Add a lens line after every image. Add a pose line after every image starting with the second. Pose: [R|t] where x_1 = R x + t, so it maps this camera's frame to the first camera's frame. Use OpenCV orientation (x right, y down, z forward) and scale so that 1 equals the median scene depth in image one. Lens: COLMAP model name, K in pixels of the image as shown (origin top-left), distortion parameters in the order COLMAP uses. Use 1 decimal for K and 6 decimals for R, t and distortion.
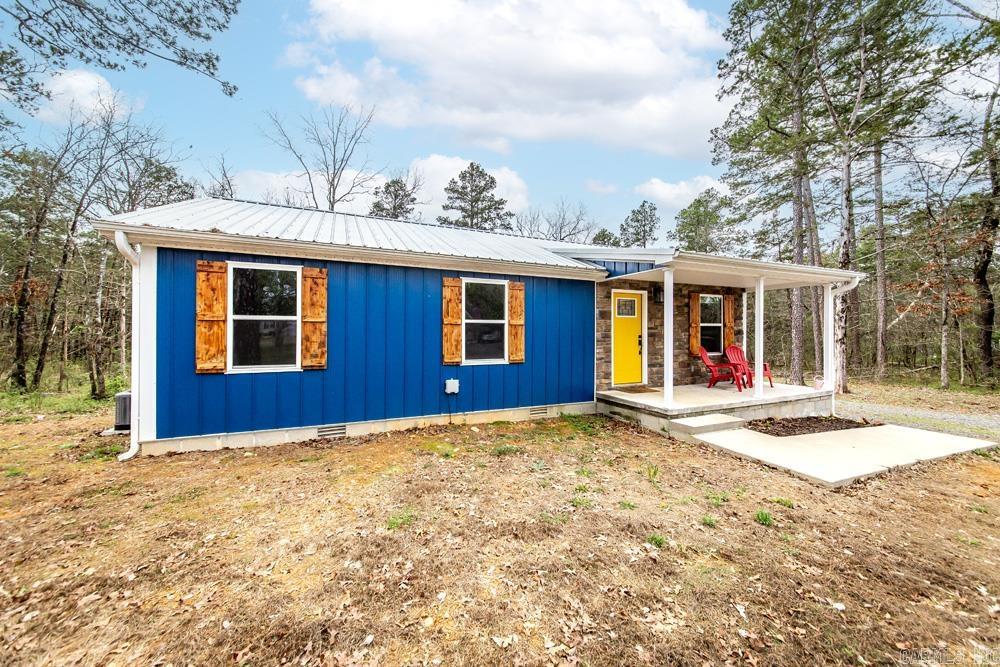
lens RADIAL K [[360.0, 0, 502.5], [0, 360.0, 334.7], [0, 0, 1]] dist [-0.002723, 0.000683]
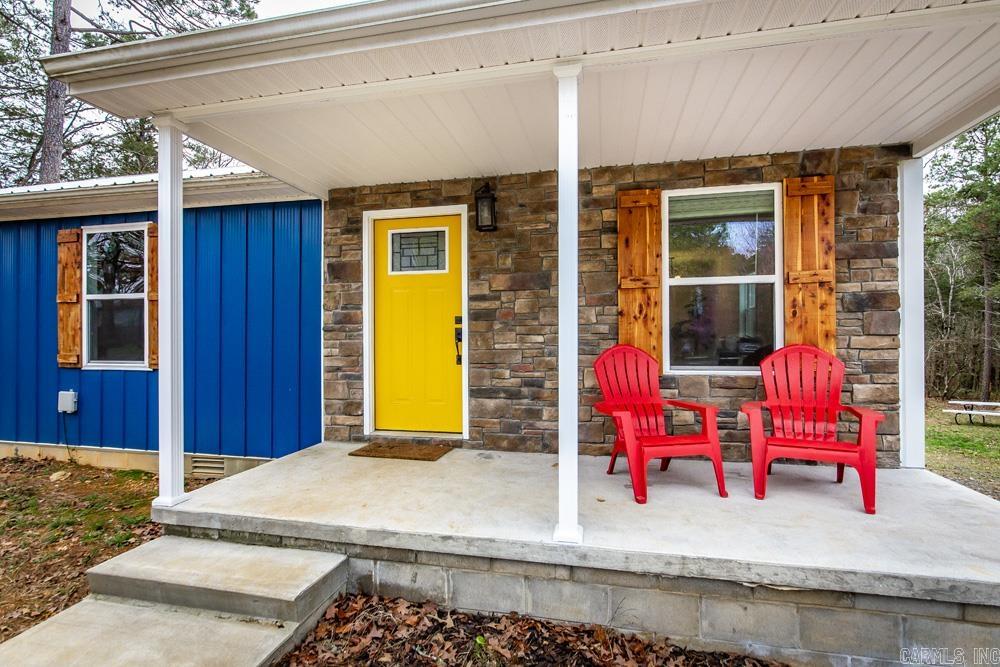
lens RADIAL K [[477.9, 0, 494.5], [0, 477.9, 337.0], [0, 0, 1]] dist [-0.000961, -0.001570]
pose [[0.808348, -0.002072, -0.588702, 0.891472], [0.001788, 0.999998, -0.001064, 0.030572], [0.588703, -0.000192, 0.808349, 0.717757]]
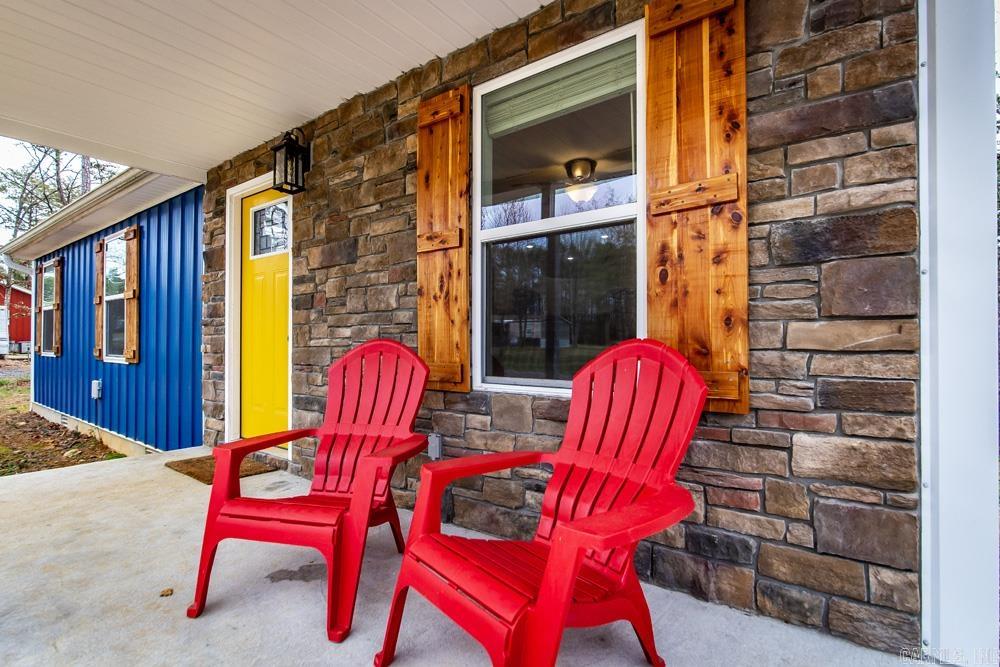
lens RADIAL K [[477.9, 0, 502.9], [0, 477.9, 339.8], [0, 0, 1]] dist [-0.000961, -0.001570]
pose [[0.499405, -0.001846, -0.866367, 1.031912], [-0.005914, 0.999967, -0.005540, 0.040824], [0.866348, 0.007891, 0.499378, 1.152366]]
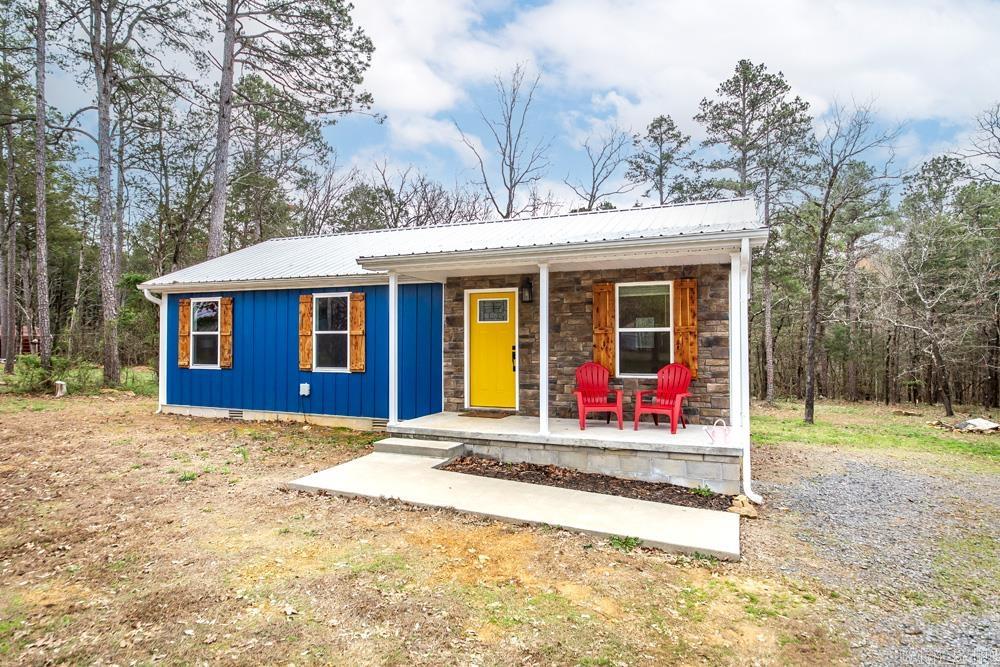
lens RADIAL K [[575.3, 0, 495.4], [0, 575.3, 336.0], [0, 0, 1]] dist [-0.006763, -0.002672]
pose [[0.693948, -0.007388, -0.719987, 1.500178], [-0.001228, 0.999934, -0.011443, -0.006664], [0.720024, 0.008825, 0.693893, 0.154997]]
